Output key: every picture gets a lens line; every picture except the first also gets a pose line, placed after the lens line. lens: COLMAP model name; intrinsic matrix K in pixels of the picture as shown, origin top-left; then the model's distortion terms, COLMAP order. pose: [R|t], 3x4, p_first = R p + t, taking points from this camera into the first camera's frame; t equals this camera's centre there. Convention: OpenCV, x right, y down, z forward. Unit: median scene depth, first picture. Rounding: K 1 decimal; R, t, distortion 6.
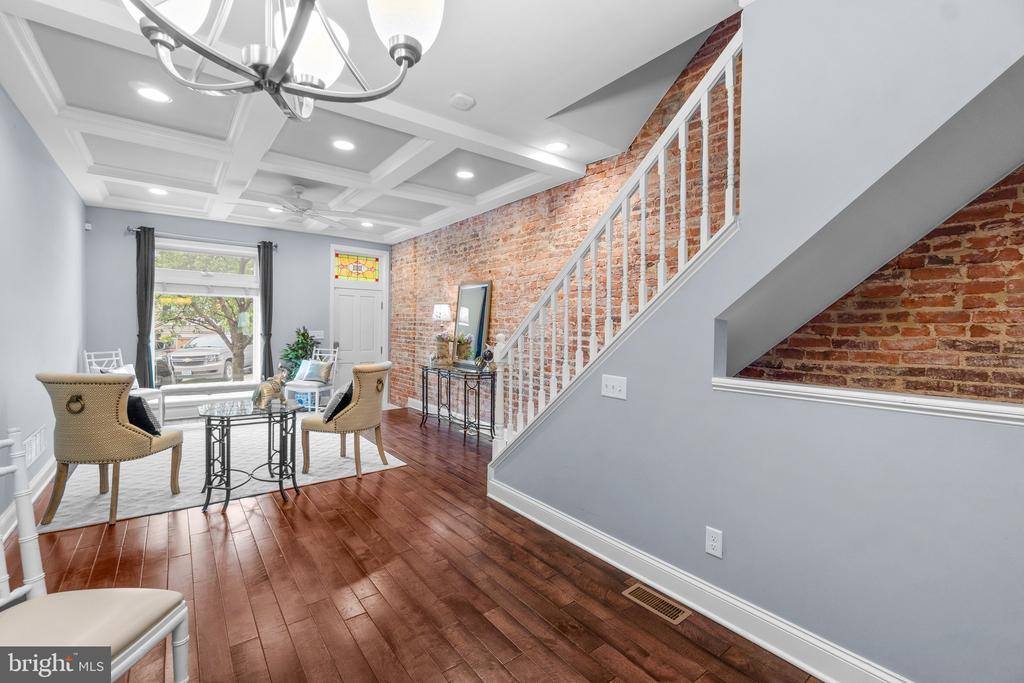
lens RADIAL K [[440.3, 0, 508.1], [0, 440.3, 338.9], [0, 0, 1]] dist [-0.004380, -0.000335]
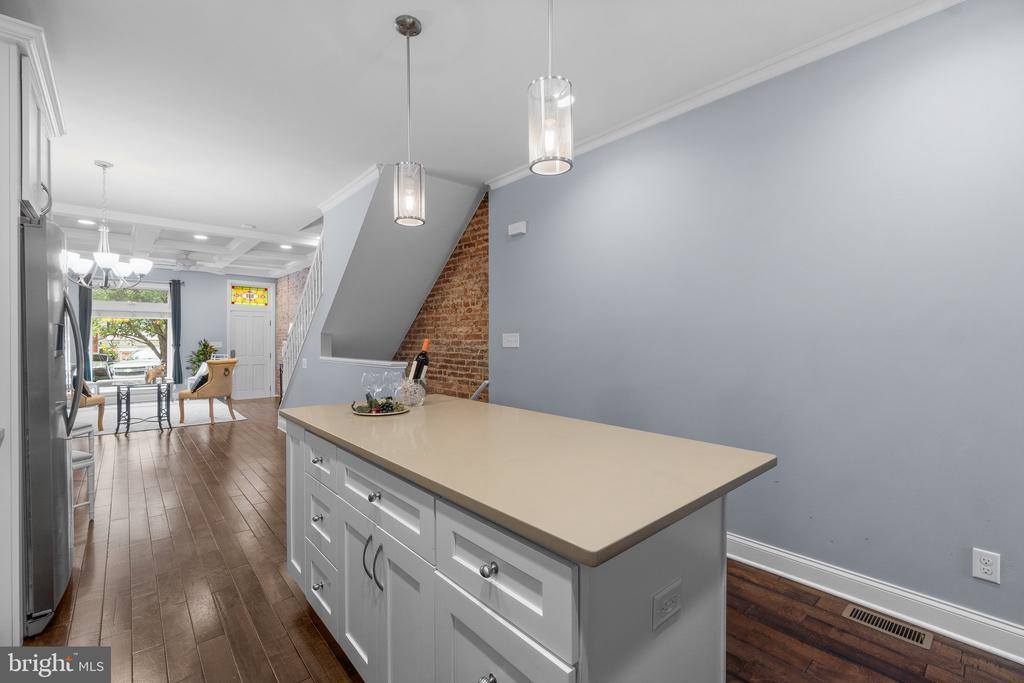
lens RADIAL K [[440.3, 0, 508.1], [0, 440.3, 338.9], [0, 0, 1]] dist [-0.004380, -0.000335]
pose [[0.997482, -0.014415, 0.069442, 0.485351], [0.015931, 0.999646, -0.021326, 0.020516], [-0.069110, 0.022379, 0.997358, -0.564322]]
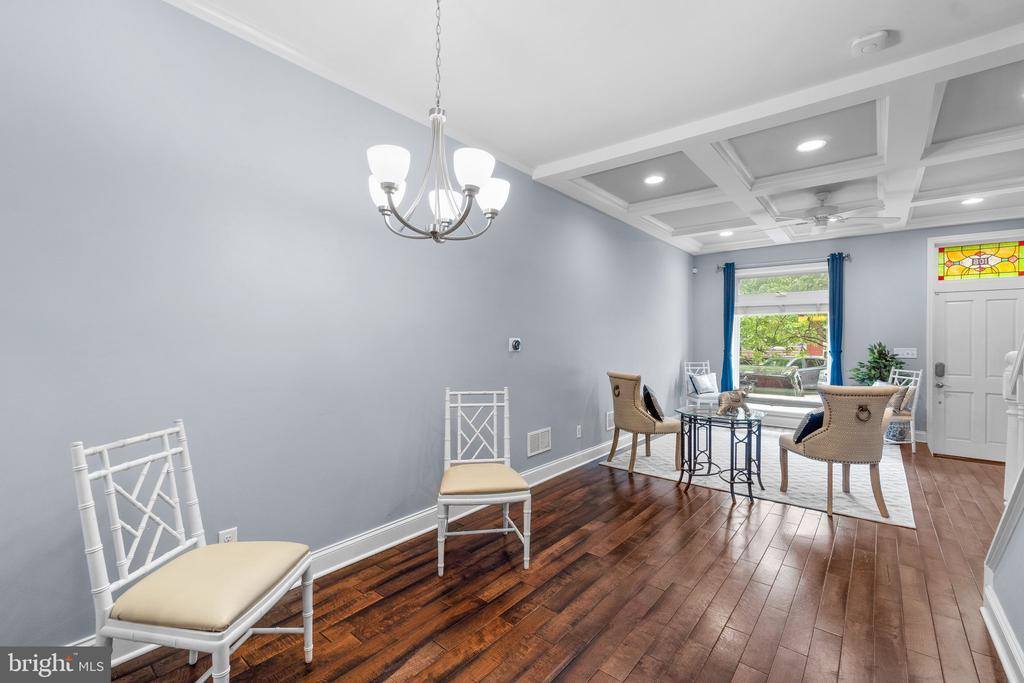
lens RADIAL K [[445.1, 0, 507.3], [0, 445.1, 338.9], [0, 0, 1]] dist [-0.002603, -0.000230]
pose [[0.221988, -0.014196, -0.974946, 0.254471], [-0.026428, 0.999439, -0.020570, 0.001416], [0.974691, 0.030332, 0.221488, 0.117036]]
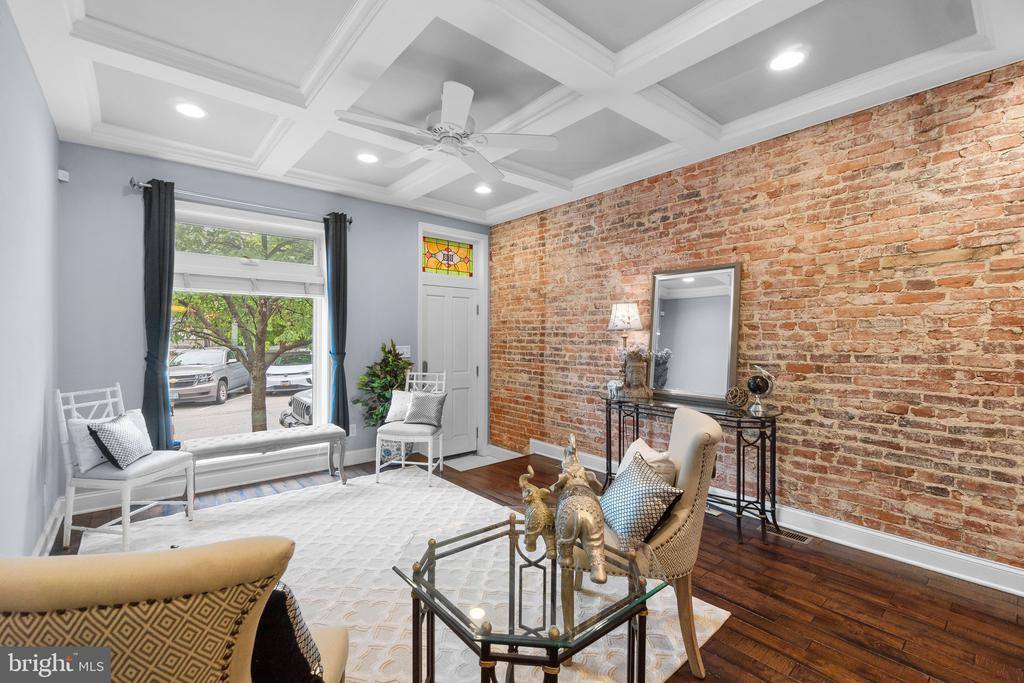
lens RADIAL K [[445.1, 0, 507.3], [0, 445.1, 338.9], [0, 0, 1]] dist [-0.002603, -0.000230]
pose [[0.999130, -0.013085, 0.039608, -0.366574], [0.013927, 0.999681, -0.021057, -0.015596], [-0.039320, 0.021590, 0.998993, 0.363800]]
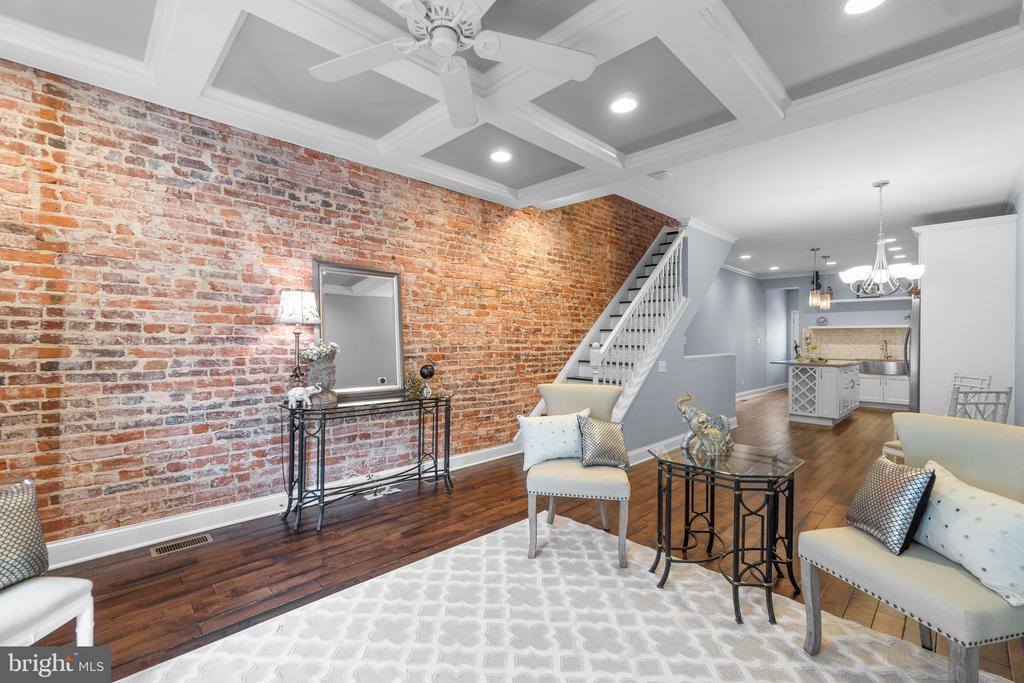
lens RADIAL K [[440.3, 0, 508.1], [0, 440.3, 338.9], [0, 0, 1]] dist [-0.004380, -0.000335]
pose [[-0.116805, -0.016624, 0.993016, -0.736336], [0.015089, 0.999715, 0.018511, -0.029261], [-0.993040, 0.017146, -0.116521, 0.847639]]
